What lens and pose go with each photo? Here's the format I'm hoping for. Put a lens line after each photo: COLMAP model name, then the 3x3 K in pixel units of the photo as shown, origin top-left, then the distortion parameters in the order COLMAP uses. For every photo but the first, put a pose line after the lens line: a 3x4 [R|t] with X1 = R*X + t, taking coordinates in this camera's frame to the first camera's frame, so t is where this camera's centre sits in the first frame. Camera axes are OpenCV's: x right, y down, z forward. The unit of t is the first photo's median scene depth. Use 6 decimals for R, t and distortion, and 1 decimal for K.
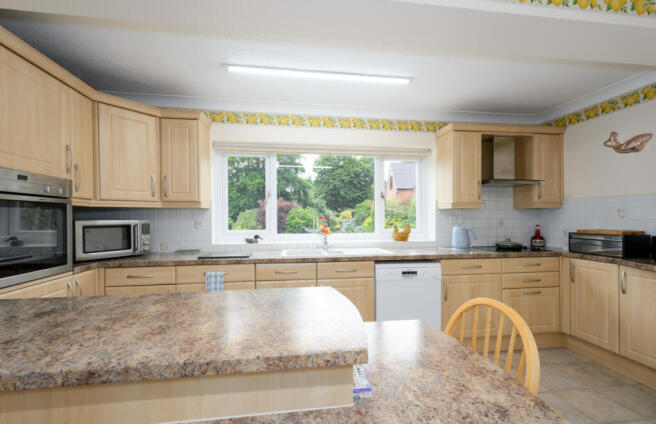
lens RADIAL K [[291.8, 0, 327.7], [0, 291.8, 216.4], [0, 0, 1]] dist [0.014094, -0.000001]
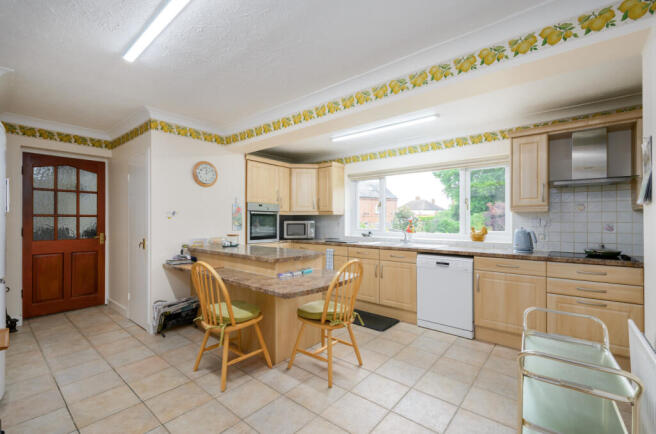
lens RADIAL K [[285.6, 0, 328.5], [0, 285.6, 217.0], [0, 0, 1]] dist [0.002202, 0.000147]
pose [[0.672090, -0.005776, -0.740447, 0.861887], [-0.001286, 0.999959, -0.008968, 0.001551], [0.740468, 0.006979, 0.672055, -0.207922]]
